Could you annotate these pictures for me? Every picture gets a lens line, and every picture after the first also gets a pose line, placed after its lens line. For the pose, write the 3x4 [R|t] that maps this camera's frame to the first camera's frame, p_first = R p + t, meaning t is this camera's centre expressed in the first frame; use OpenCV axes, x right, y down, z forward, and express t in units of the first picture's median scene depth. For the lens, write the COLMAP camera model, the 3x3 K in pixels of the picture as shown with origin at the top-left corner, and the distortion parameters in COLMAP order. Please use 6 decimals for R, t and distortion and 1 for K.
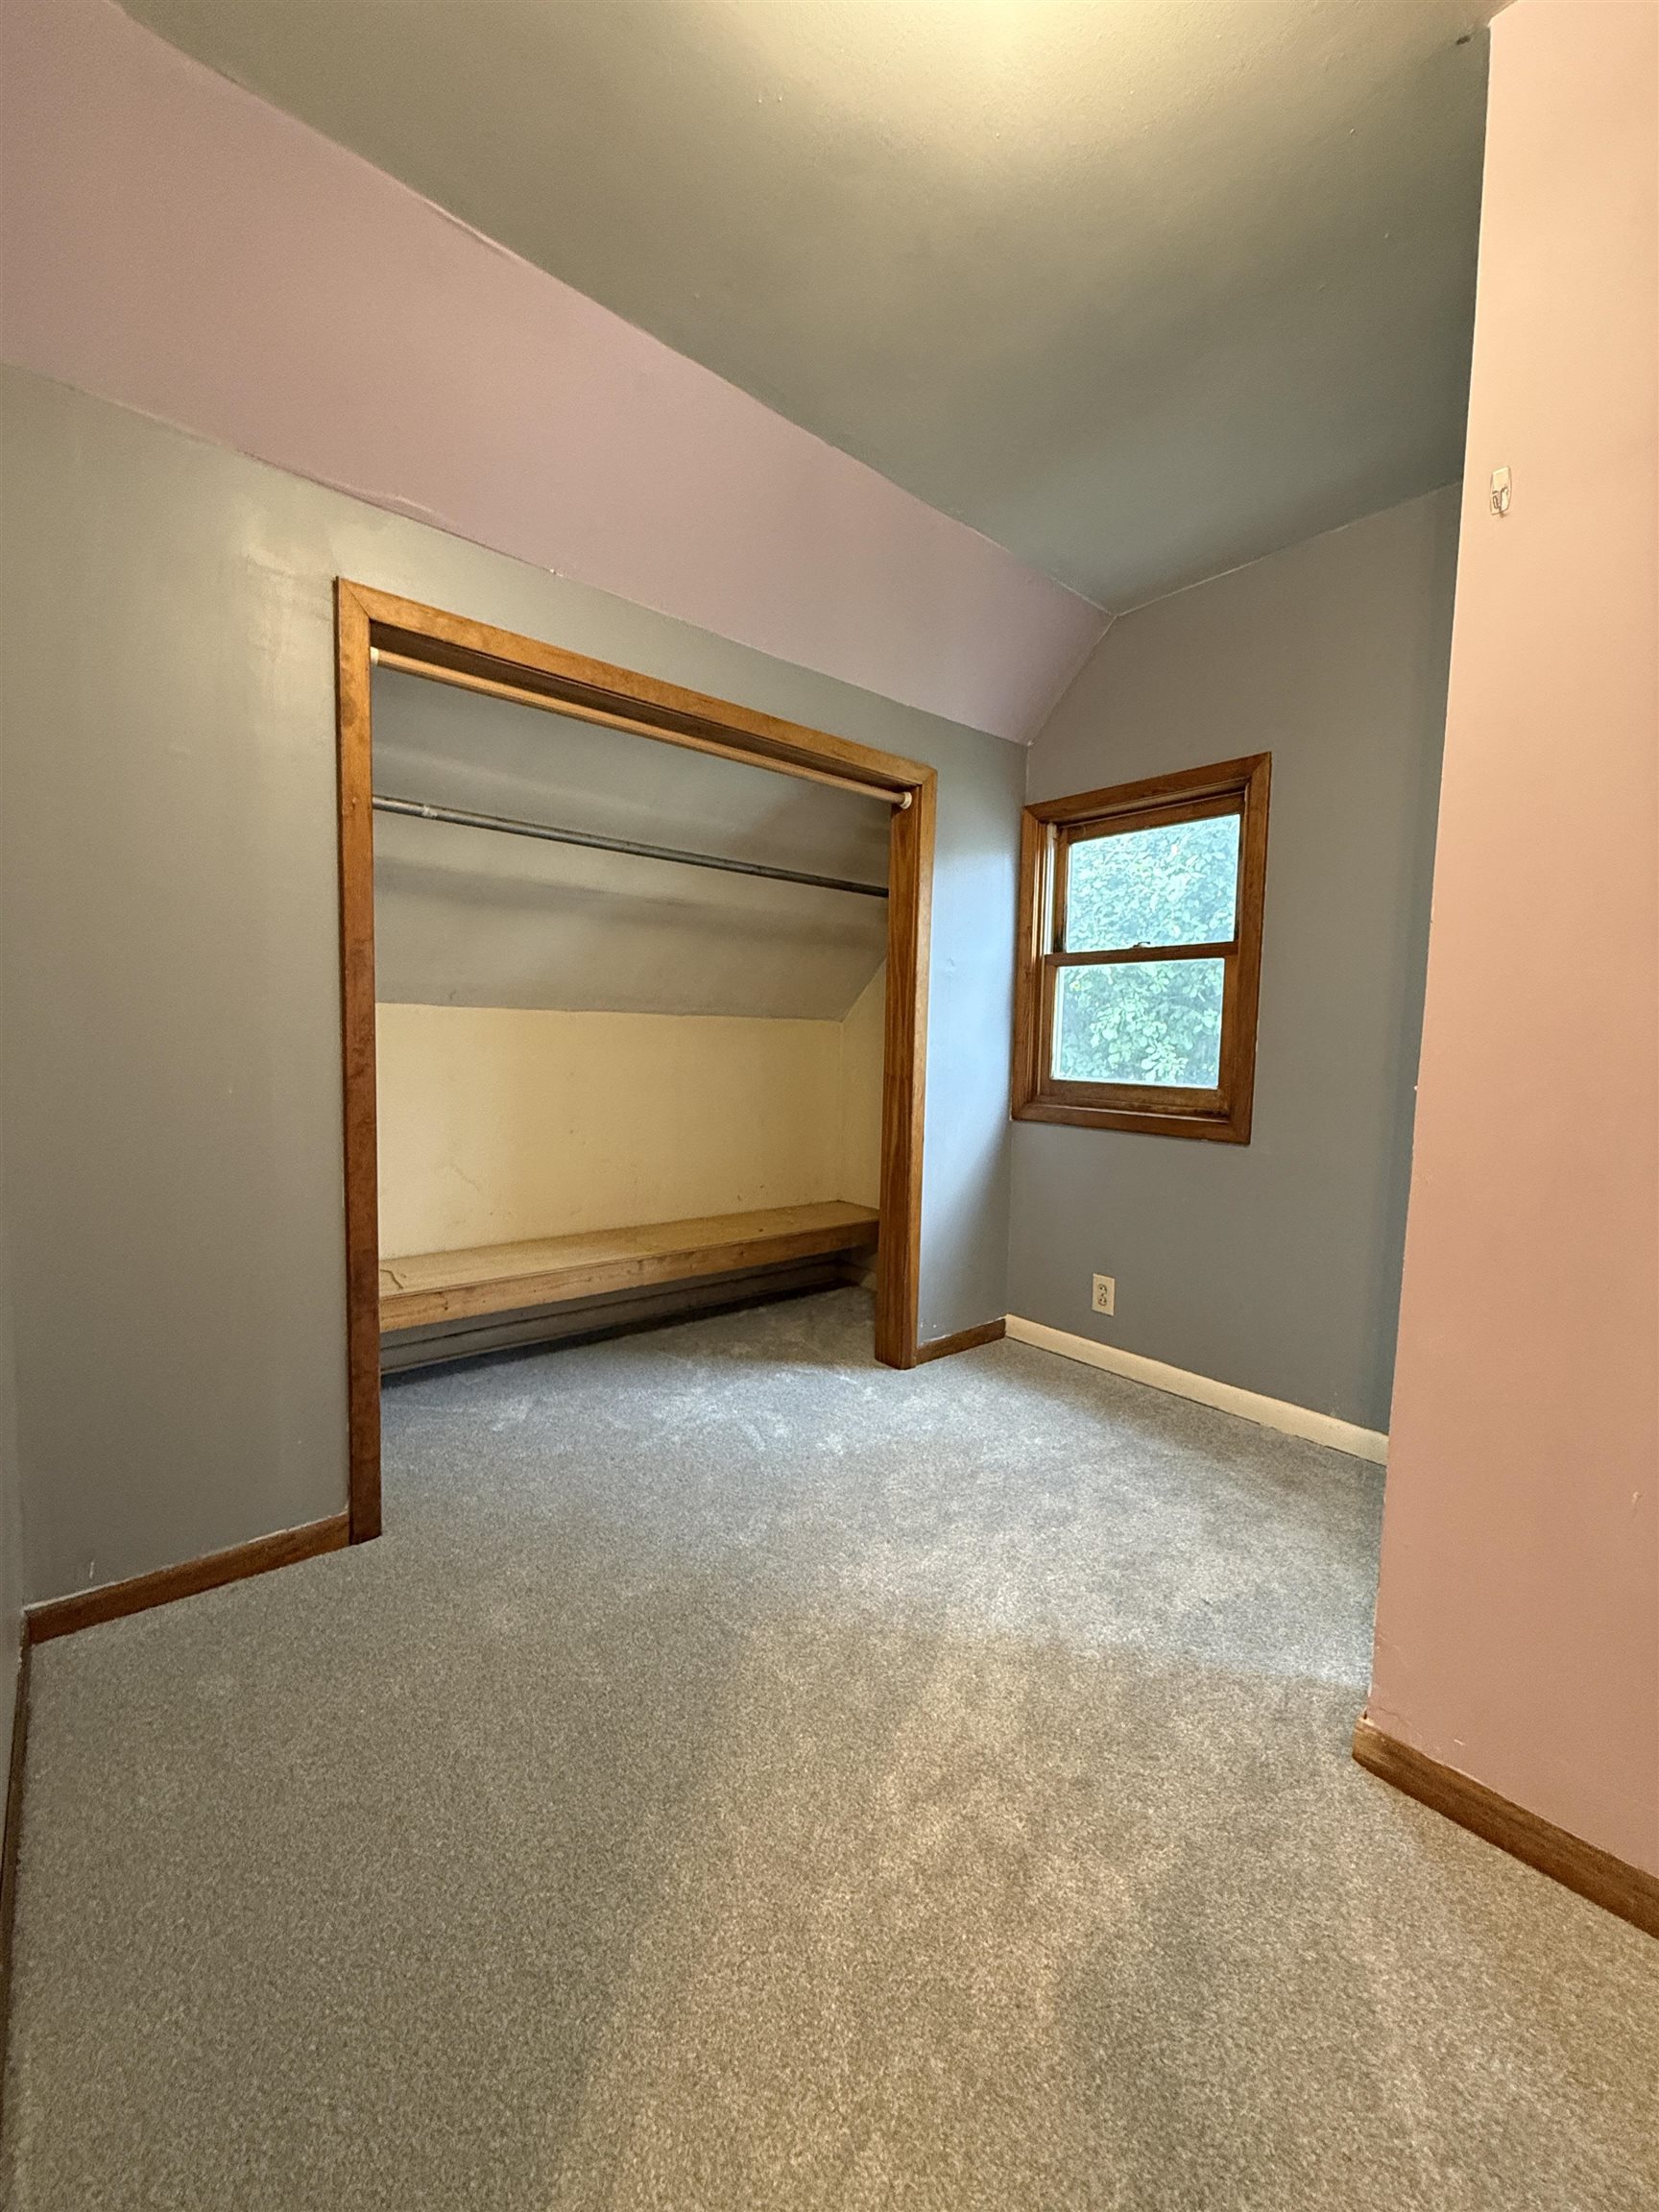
lens RADIAL K [[883.3, 0, 832.0], [0, 883.3, 1110.0], [0, 0, 1]] dist [-0.000709, -0.000179]
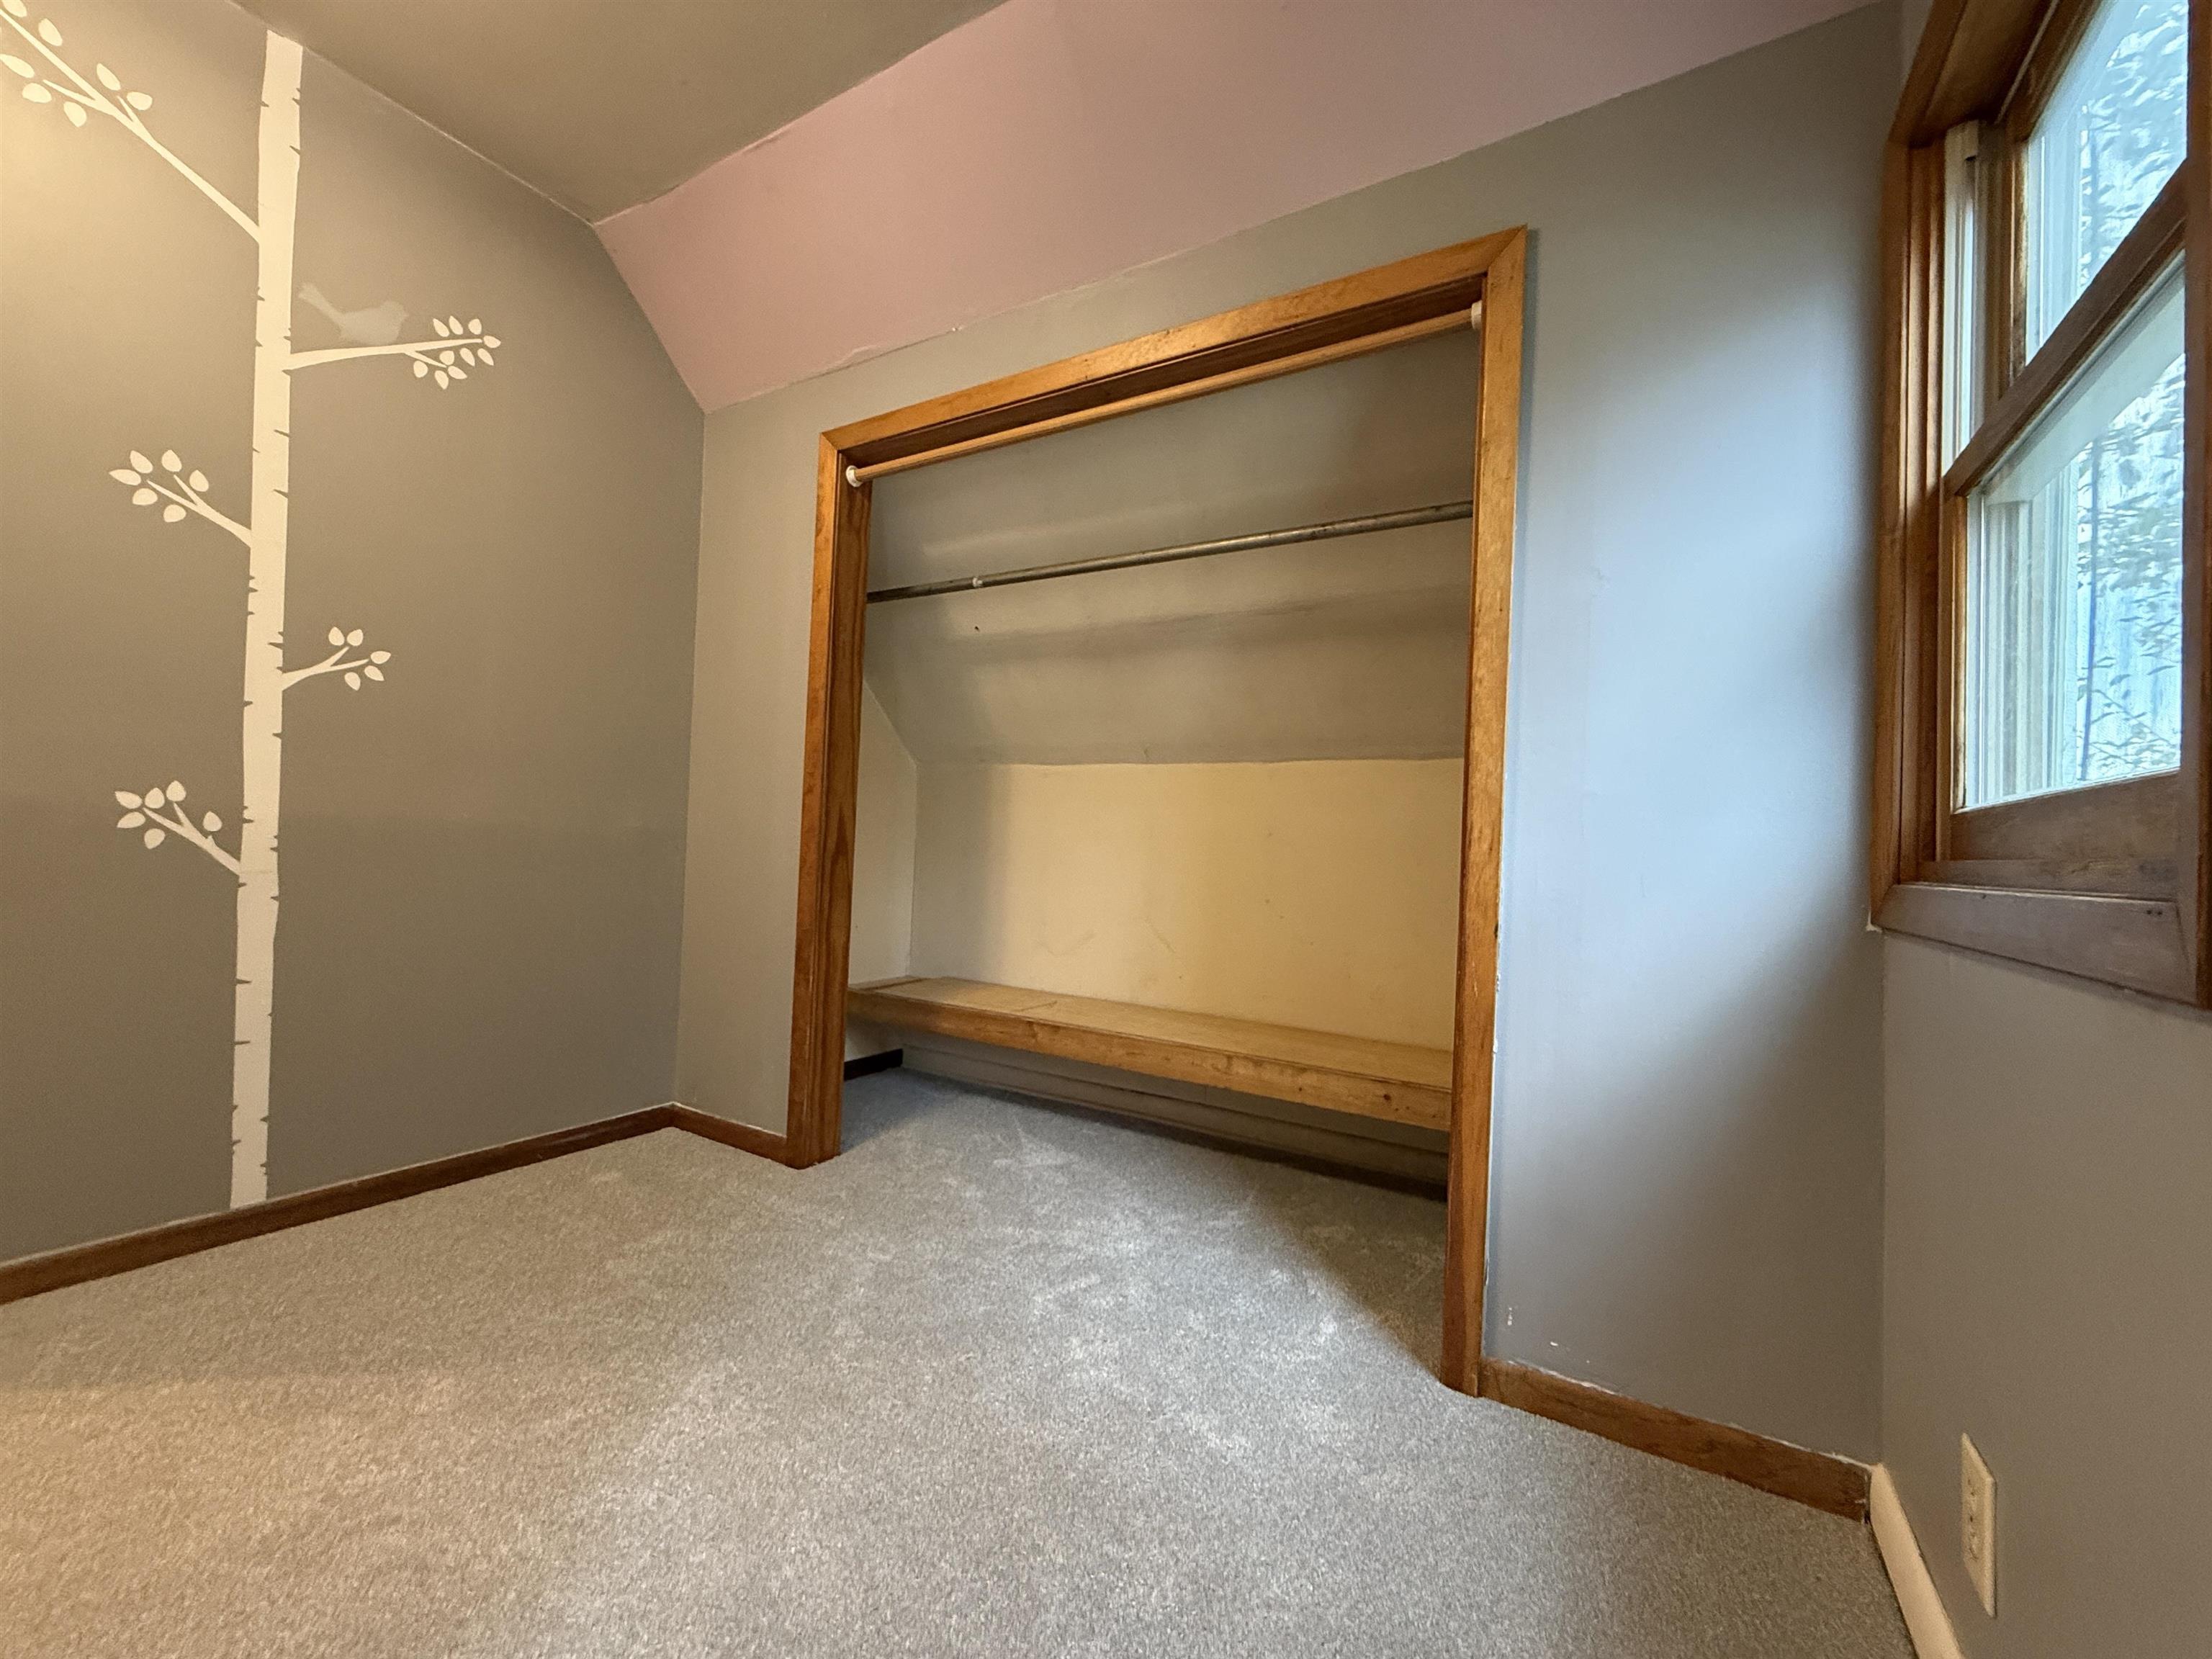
lens RADIAL K [[883.3, 0, 1106.2], [0, 883.3, 833.6], [0, 0, 1]] dist [-0.000709, -0.000179]
pose [[0.317525, -0.026868, -0.947869, 0.512595], [-0.108922, 0.991949, -0.064604, 0.034862], [0.941974, 0.123757, 0.312042, 0.625119]]
